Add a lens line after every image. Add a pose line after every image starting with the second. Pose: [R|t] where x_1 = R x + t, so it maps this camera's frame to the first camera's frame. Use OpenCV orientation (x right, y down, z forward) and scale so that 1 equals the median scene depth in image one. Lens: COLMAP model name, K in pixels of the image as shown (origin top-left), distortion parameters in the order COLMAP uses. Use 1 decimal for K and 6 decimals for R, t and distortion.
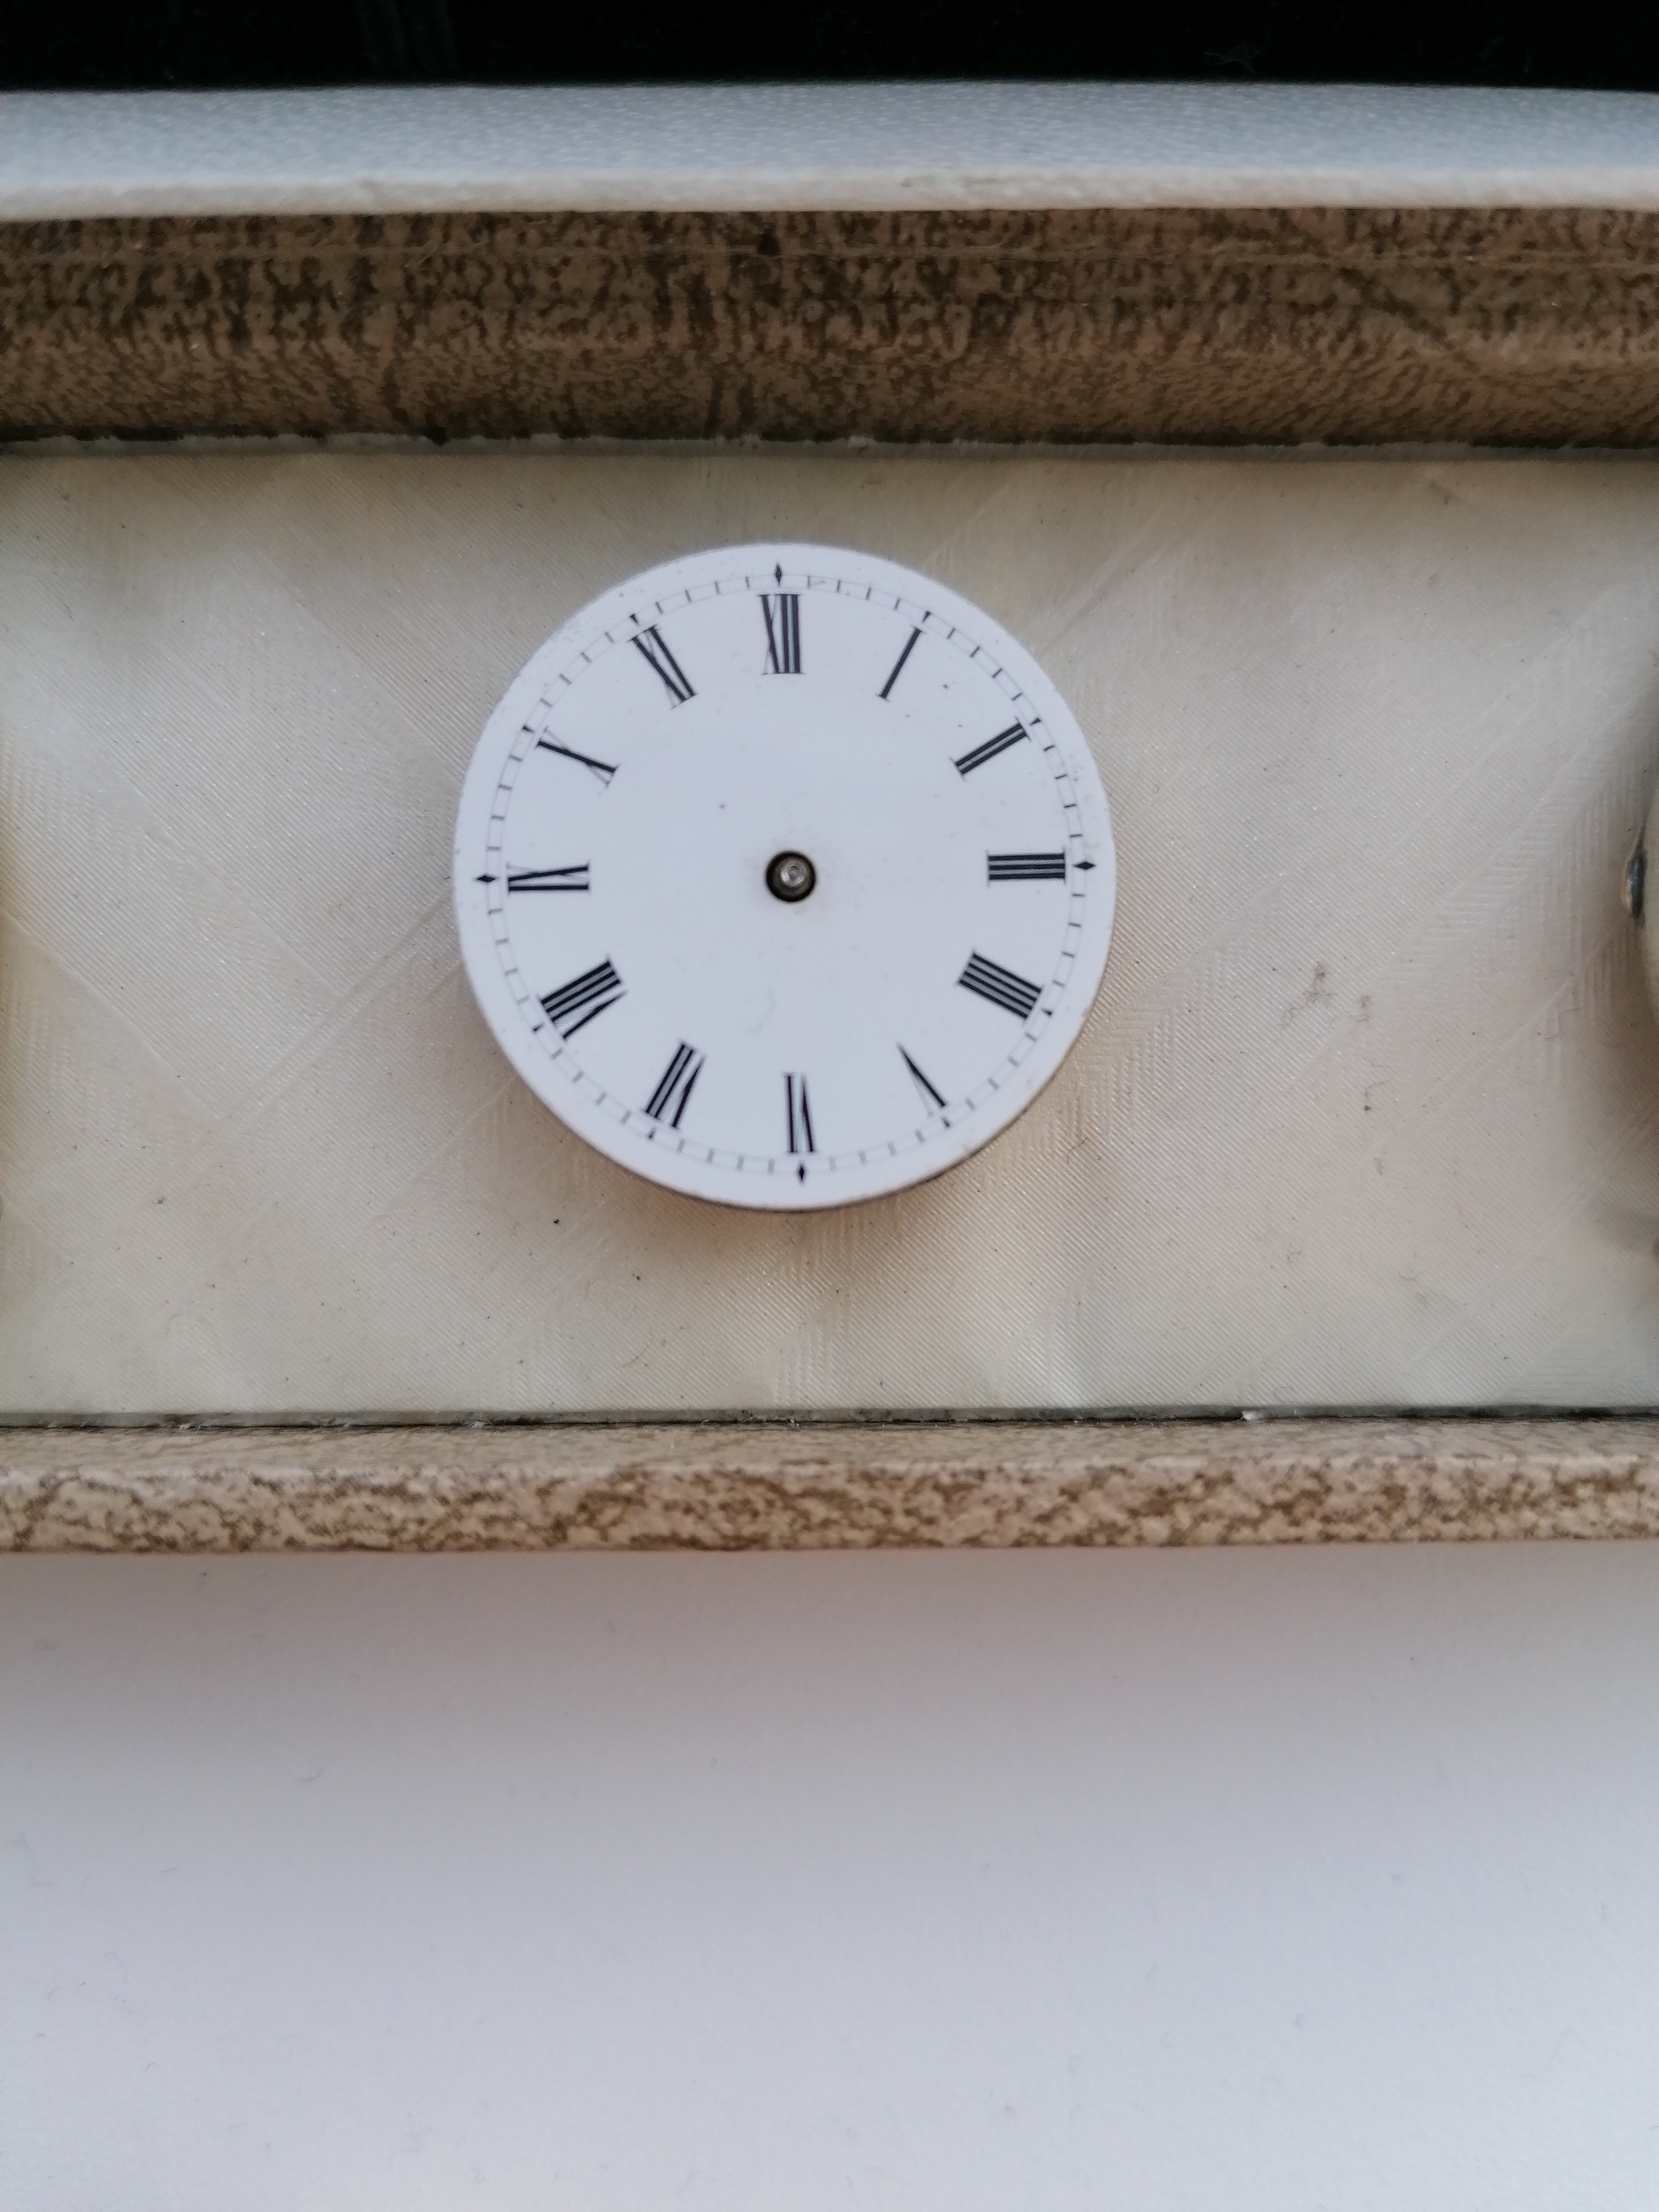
lens RADIAL K [[1740.2, 0, 830.2], [0, 1740.2, 1110.0], [0, 0, 1]] dist [-0.056687, -0.044045]
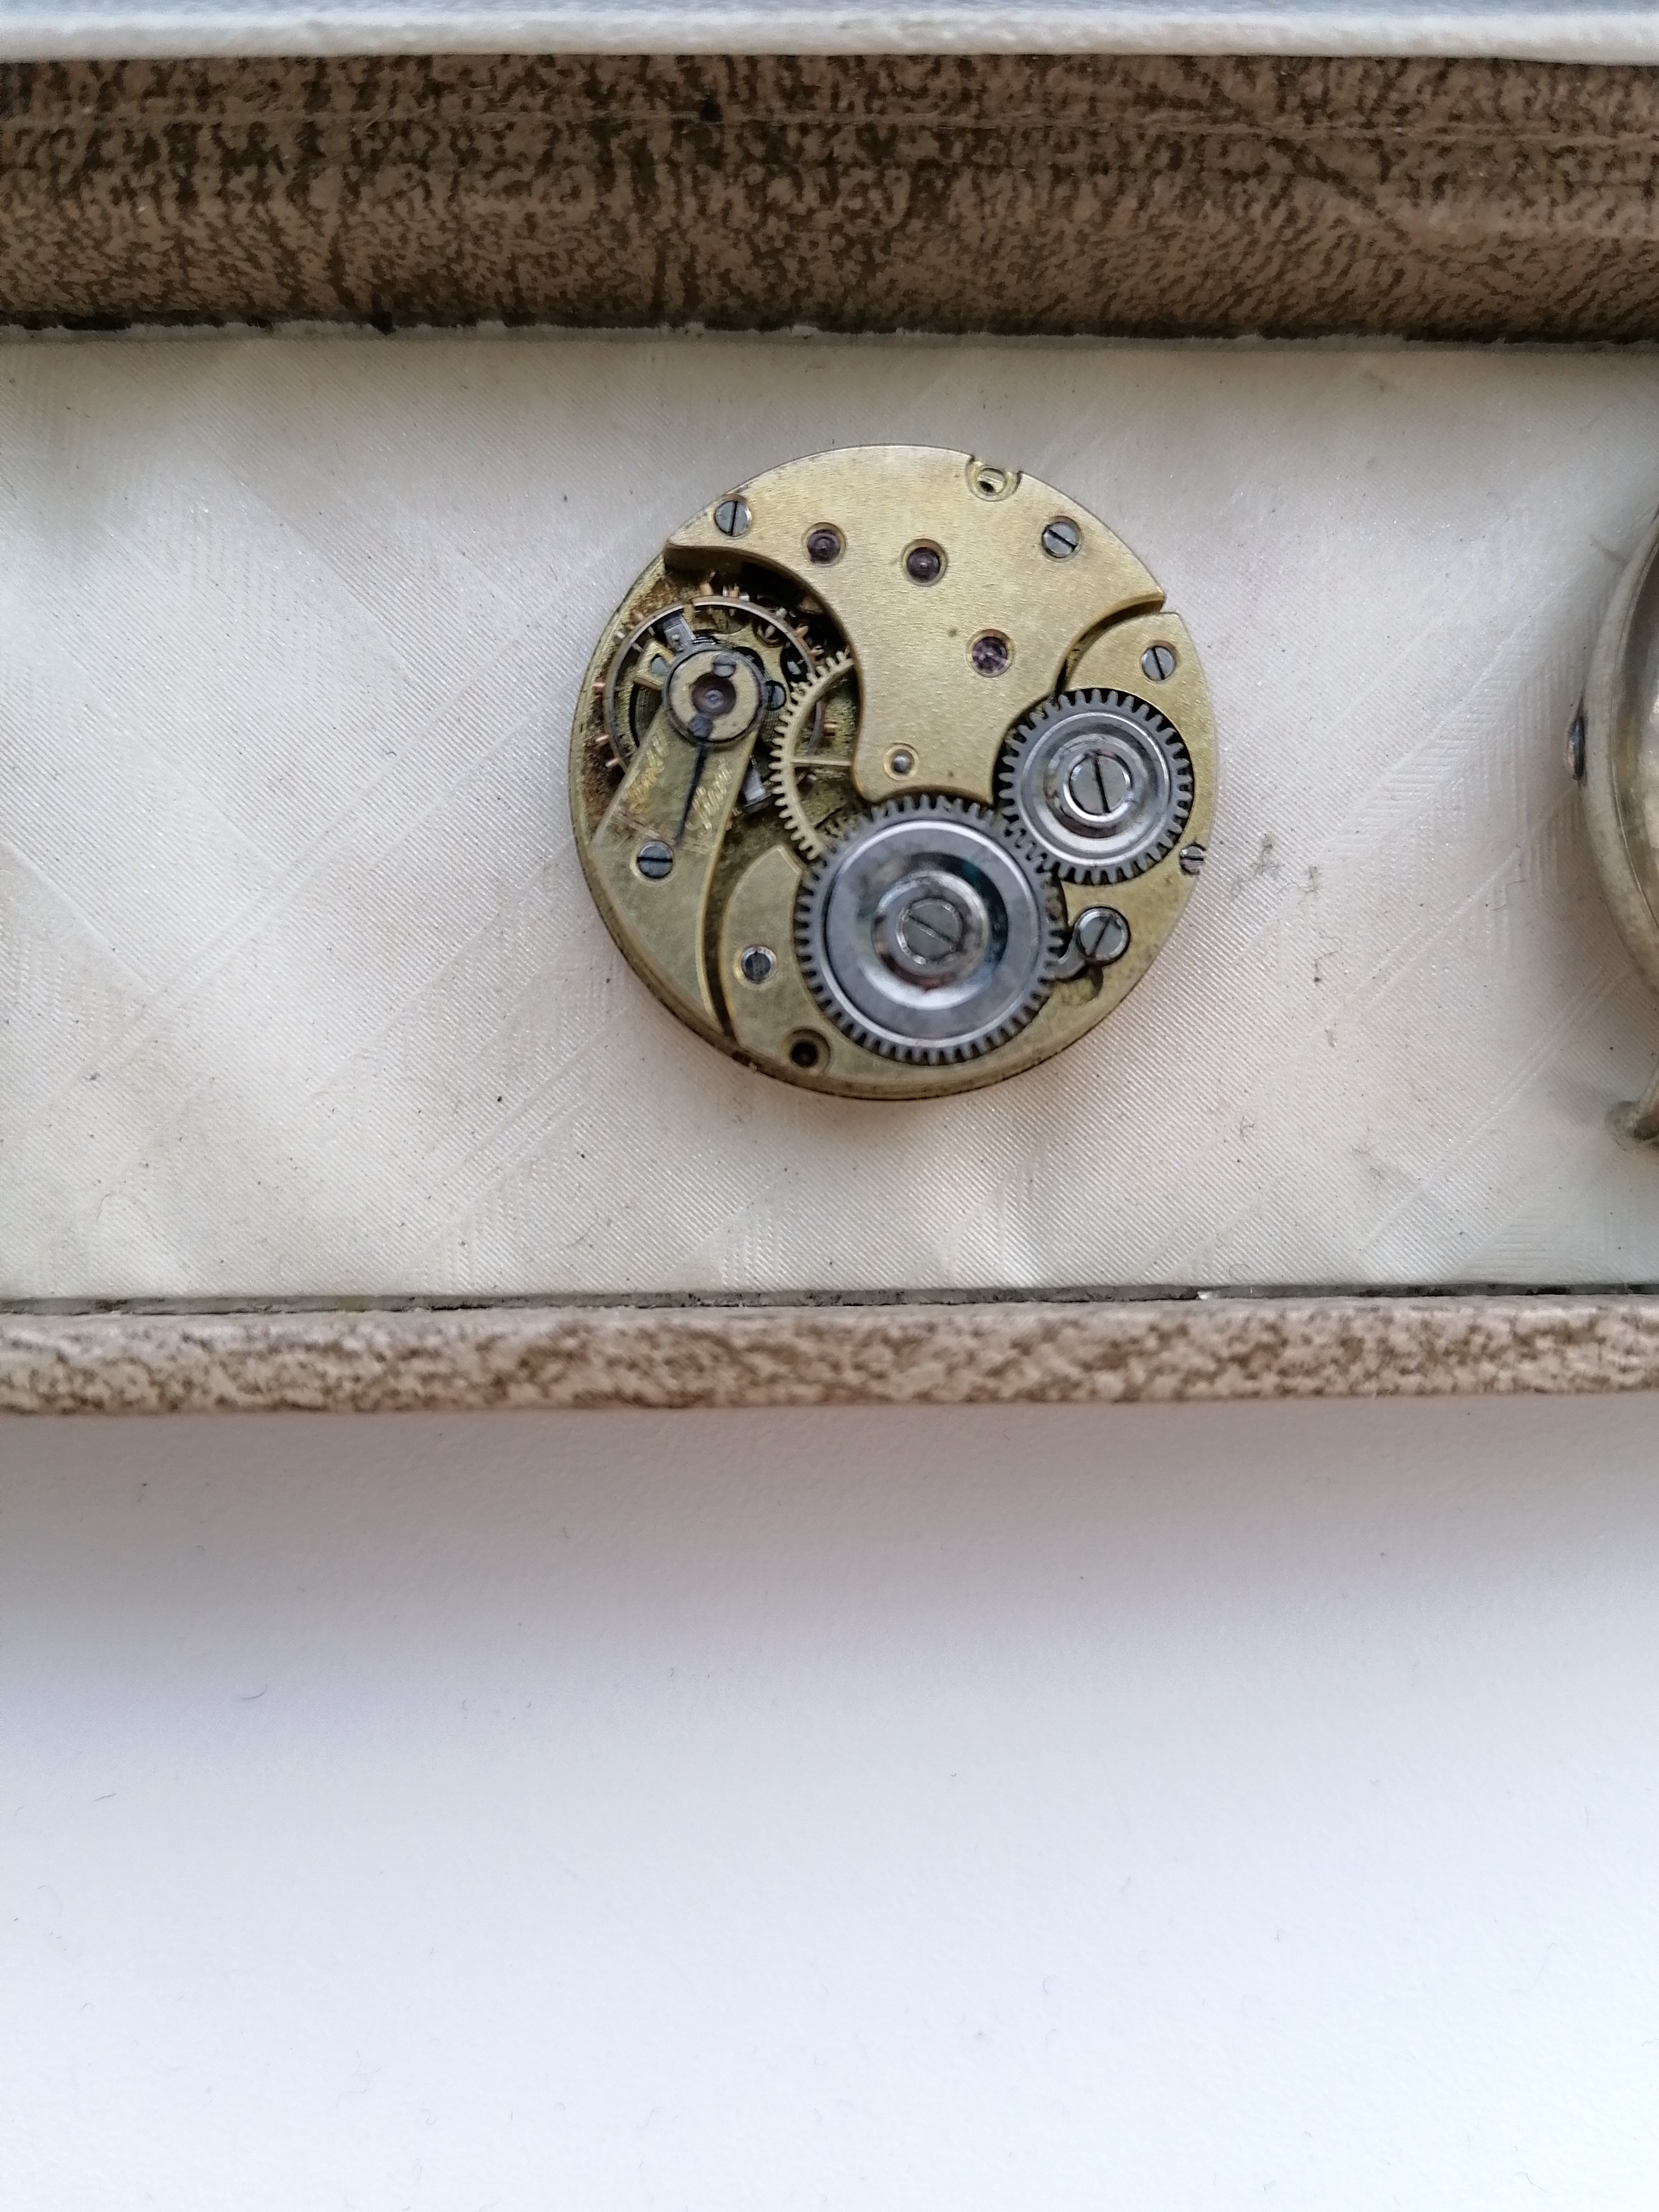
lens RADIAL K [[1740.2, 0, 832.7], [0, 1740.2, 1106.0], [0, 0, 1]] dist [-0.056687, -0.044045]
pose [[0.999710, -0.006236, 0.023239, 0.009255], [0.007168, 0.999164, -0.040246, 0.124161], [-0.022969, 0.040401, 0.998920, 0.015426]]
